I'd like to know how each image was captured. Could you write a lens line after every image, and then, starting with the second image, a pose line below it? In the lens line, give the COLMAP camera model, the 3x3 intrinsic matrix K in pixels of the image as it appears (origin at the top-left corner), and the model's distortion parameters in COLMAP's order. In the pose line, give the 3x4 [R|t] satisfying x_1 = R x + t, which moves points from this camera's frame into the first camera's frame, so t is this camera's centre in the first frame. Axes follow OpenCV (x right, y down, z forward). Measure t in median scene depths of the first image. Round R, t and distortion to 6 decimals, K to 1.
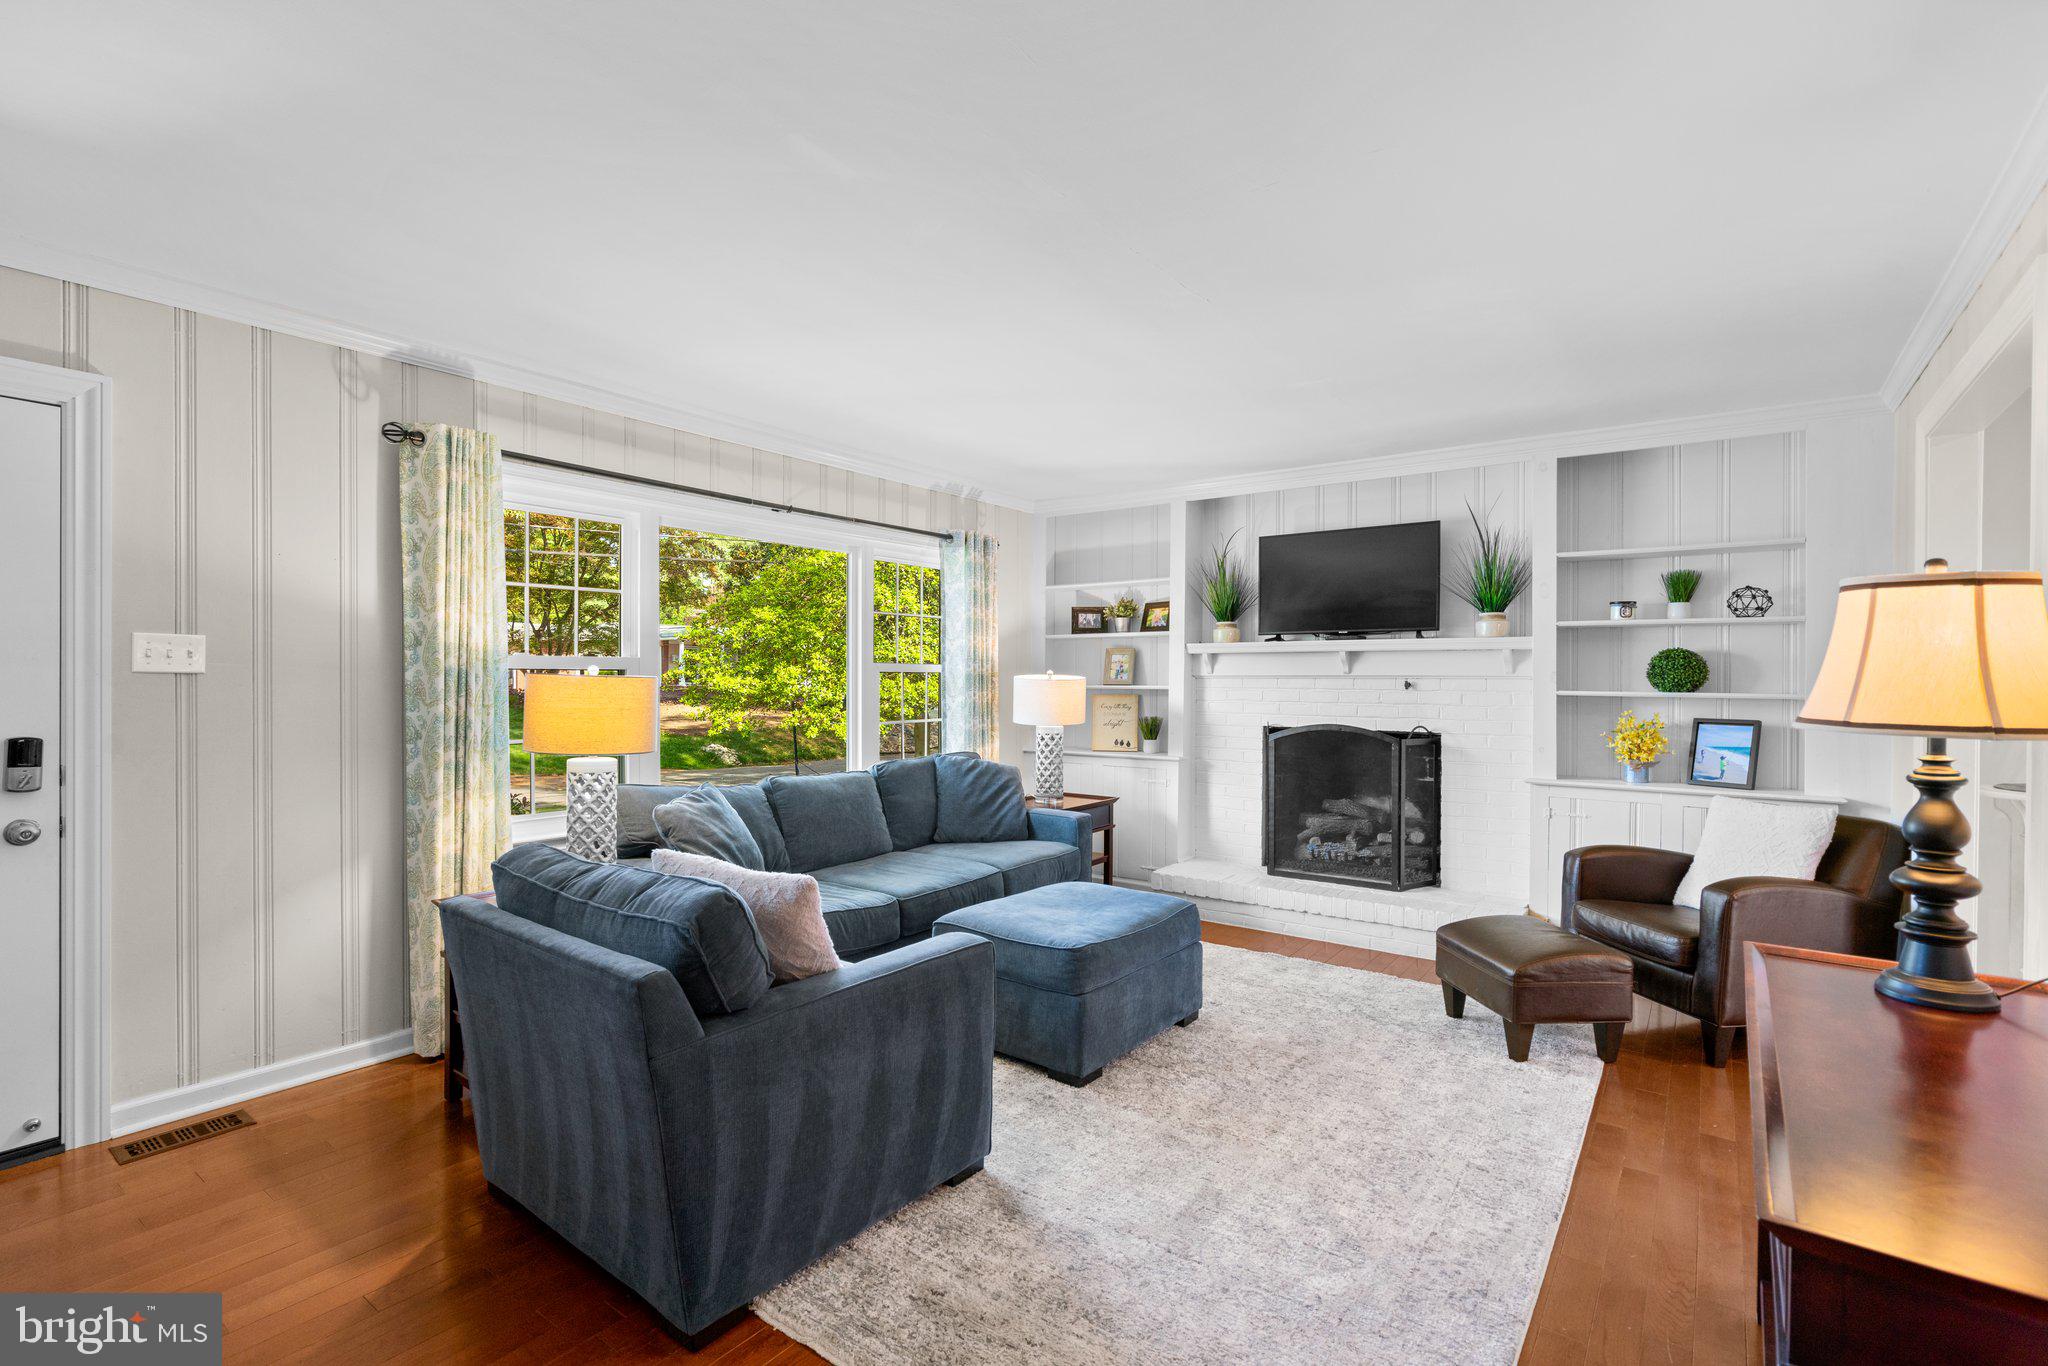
lens RADIAL K [[953.9, 0, 1023.0], [0, 953.9, 677.1], [0, 0, 1]] dist [-0.001922, -0.000128]
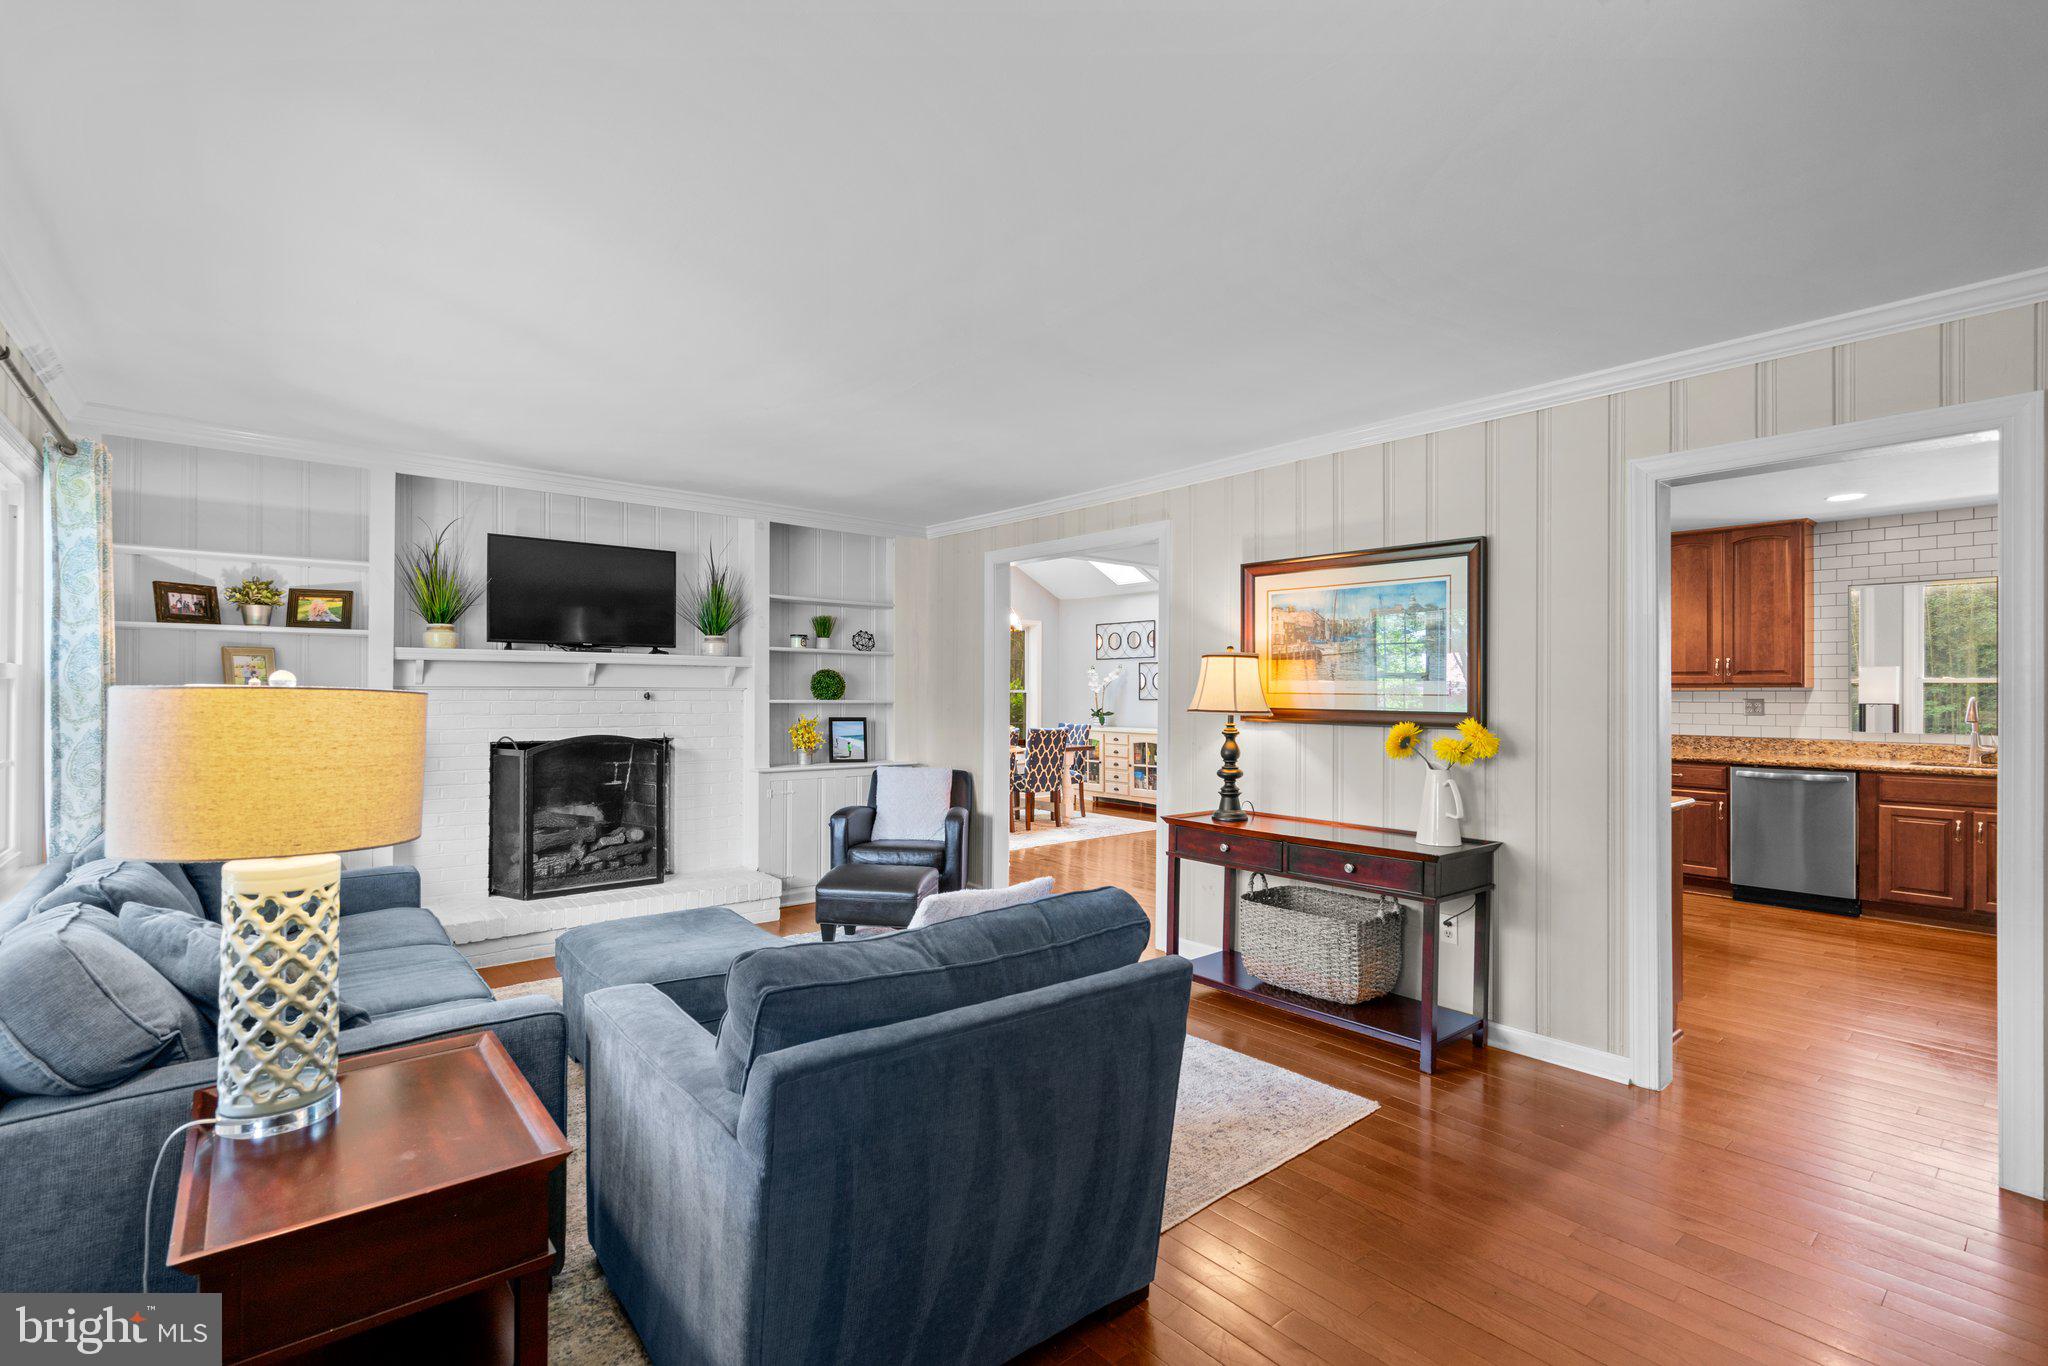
lens RADIAL K [[928.2, 0, 1024.0], [0, 928.2, 683.0], [0, 0, 1]] dist [-0.014469, 0.010883]
pose [[0.226145, 0.006076, 0.974075, -0.520180], [-0.005202, 0.999974, -0.005030, -0.003296], [-0.974080, -0.003930, 0.226171, 0.324069]]
